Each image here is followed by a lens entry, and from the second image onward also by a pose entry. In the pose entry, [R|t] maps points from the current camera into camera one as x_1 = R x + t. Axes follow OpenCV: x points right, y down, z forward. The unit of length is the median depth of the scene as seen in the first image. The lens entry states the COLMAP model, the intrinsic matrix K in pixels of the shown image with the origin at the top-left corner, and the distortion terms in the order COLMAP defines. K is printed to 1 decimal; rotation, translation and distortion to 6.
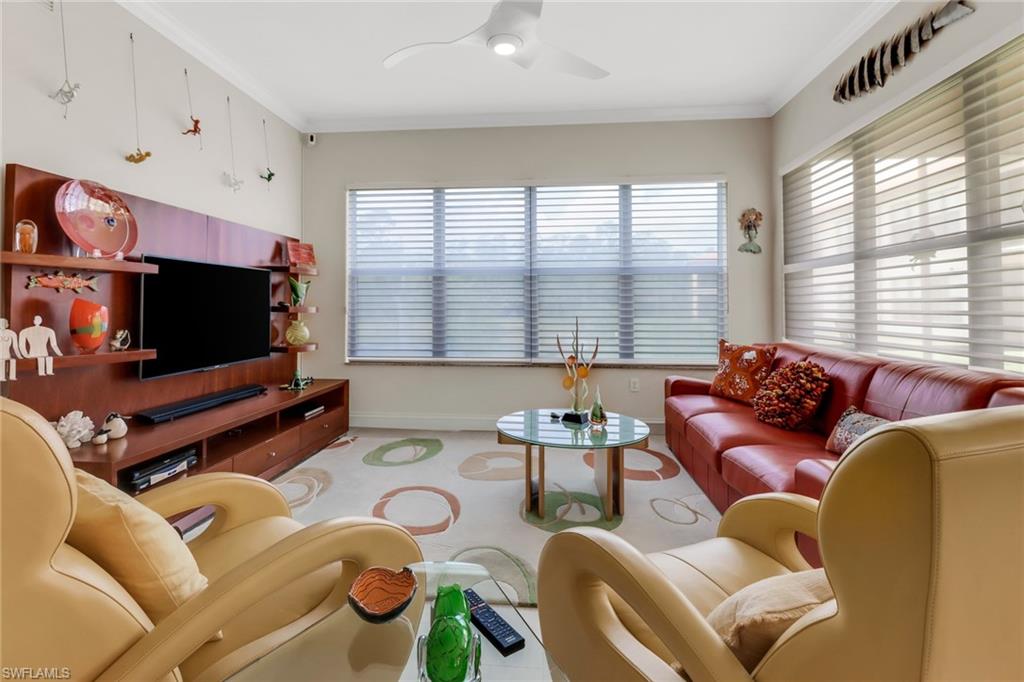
lens RADIAL K [[480.0, 0, 512.2], [0, 480.0, 326.3], [0, 0, 1]] dist [0.002694, 0.000127]
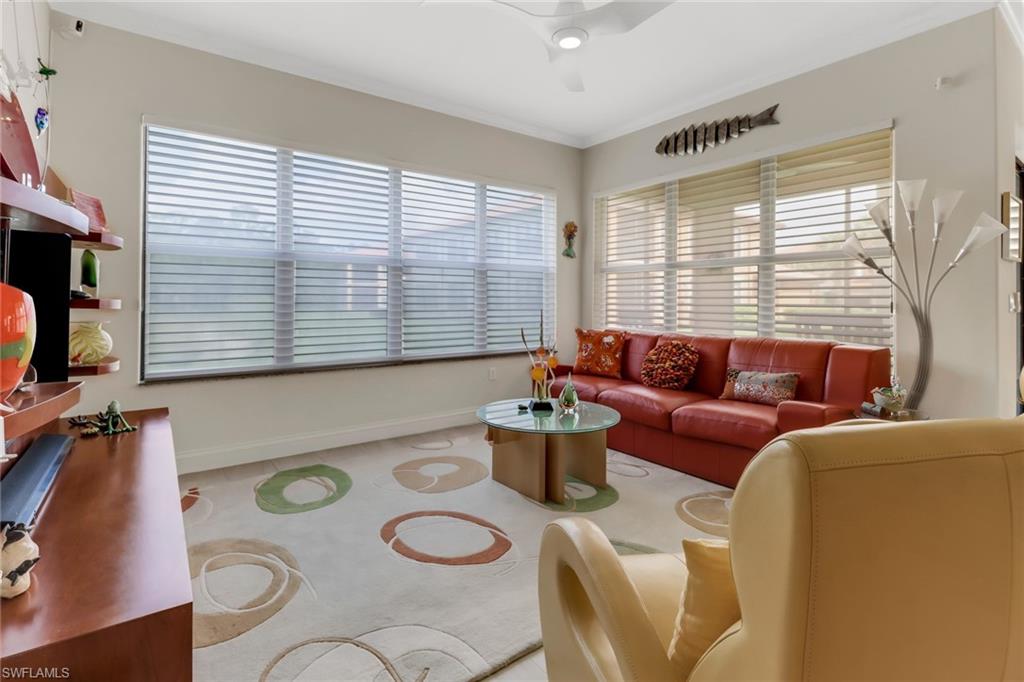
lens RADIAL K [[475.5, 0, 514.6], [0, 475.5, 319.1], [0, 0, 1]] dist [0.011944, -0.007320]
pose [[0.749869, -0.022695, 0.661197, -0.542198], [0.022405, 0.999709, 0.008904, -0.009659], [-0.661207, 0.008137, 0.750159, 0.228327]]
